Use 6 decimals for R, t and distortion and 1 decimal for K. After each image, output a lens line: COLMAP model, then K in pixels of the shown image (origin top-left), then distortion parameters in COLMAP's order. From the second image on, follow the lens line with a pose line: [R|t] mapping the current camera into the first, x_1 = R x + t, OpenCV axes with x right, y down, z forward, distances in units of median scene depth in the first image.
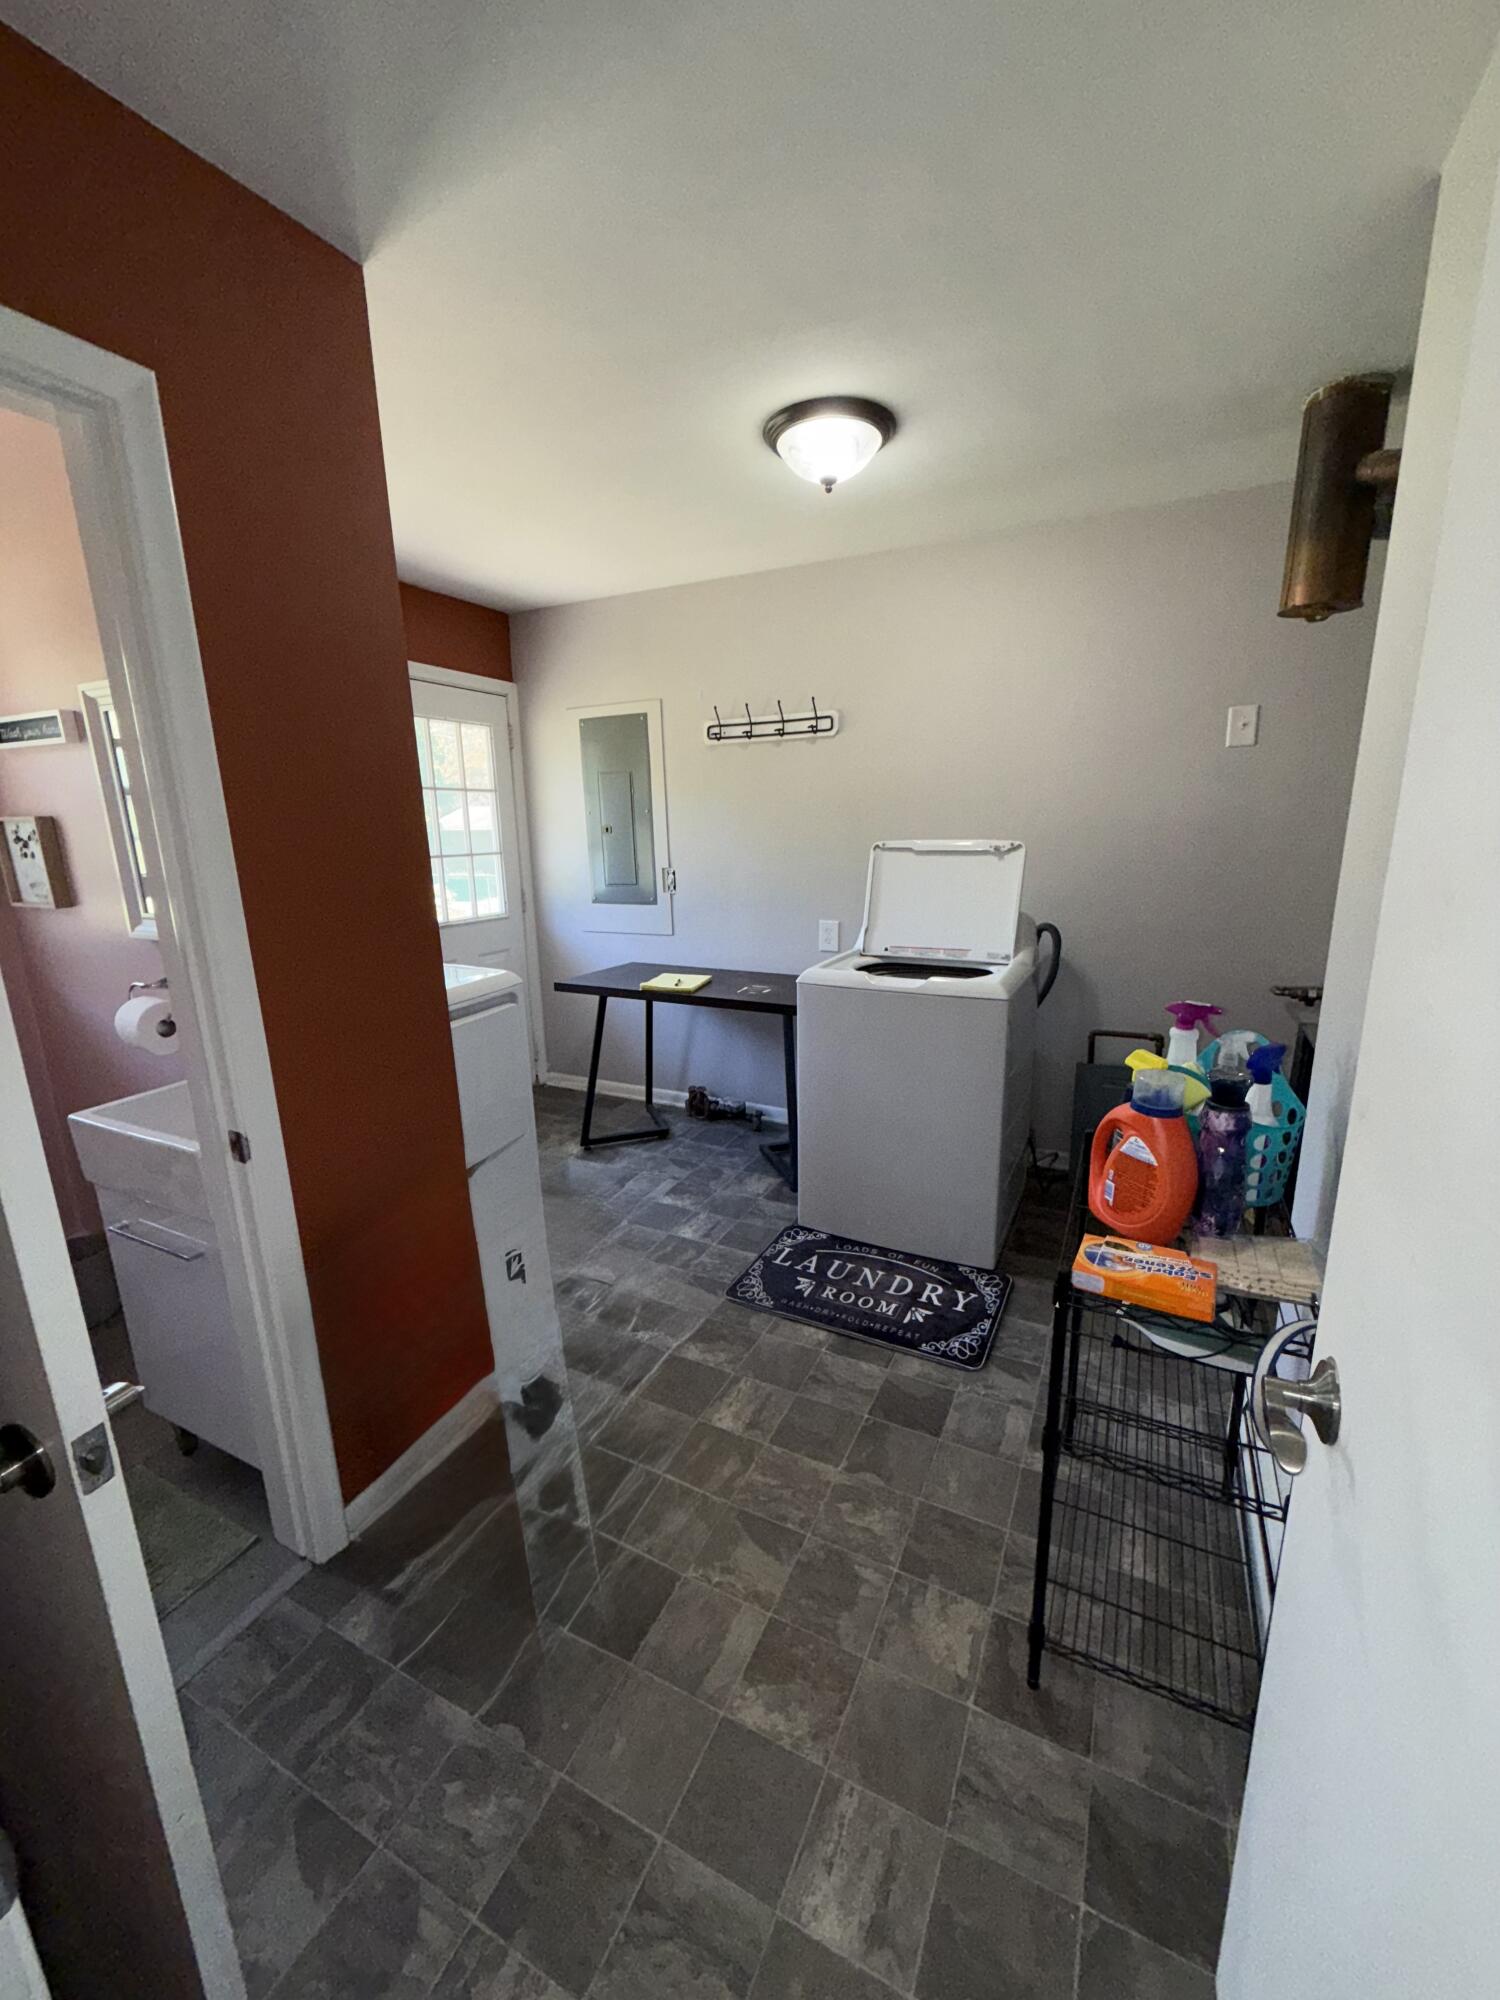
lens RADIAL K [[796.7, 0, 743.7], [0, 796.7, 1006.1], [0, 0, 1]] dist [-0.000877, -0.000063]
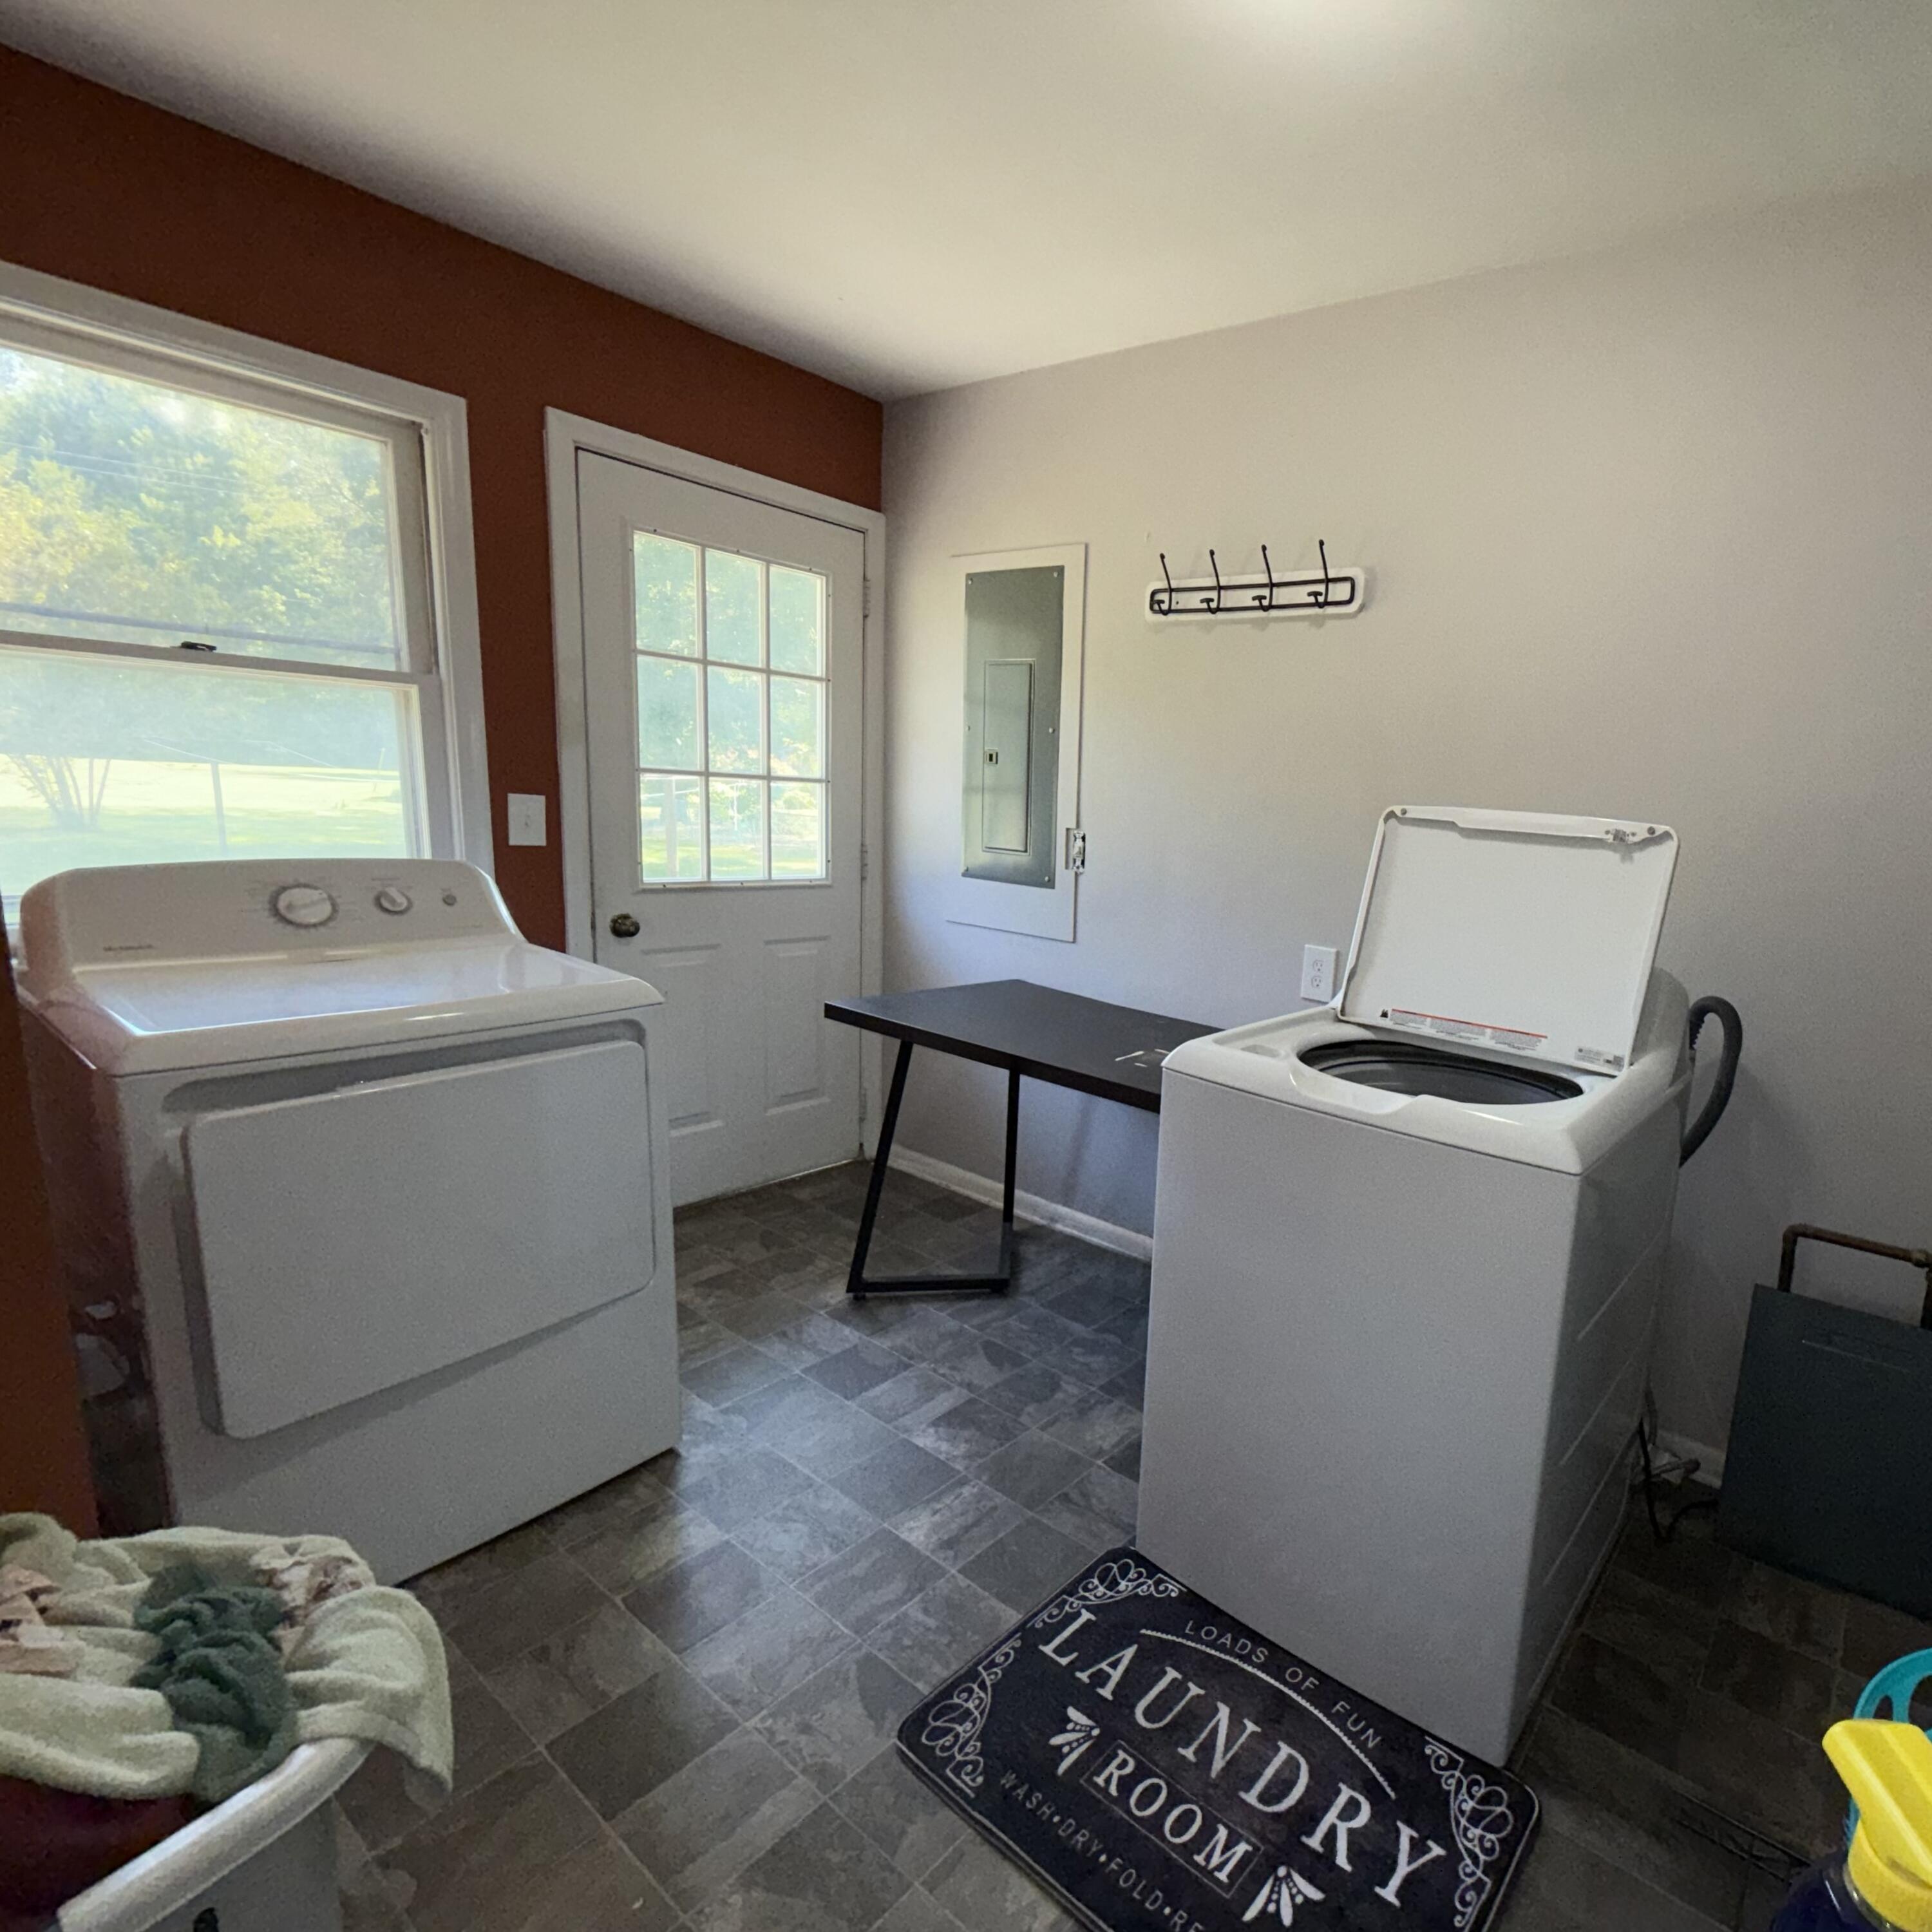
lens RADIAL K [[1333.0, 0, 1071.4], [0, 1333.0, 997.2], [0, 0, 1]] dist [-0.001765, 0.003759]
pose [[0.989102, 0.109600, -0.098313, 0.065794], [-0.114541, 0.992349, -0.046087, -0.020588], [0.092510, 0.056845, 0.994088, 0.139197]]
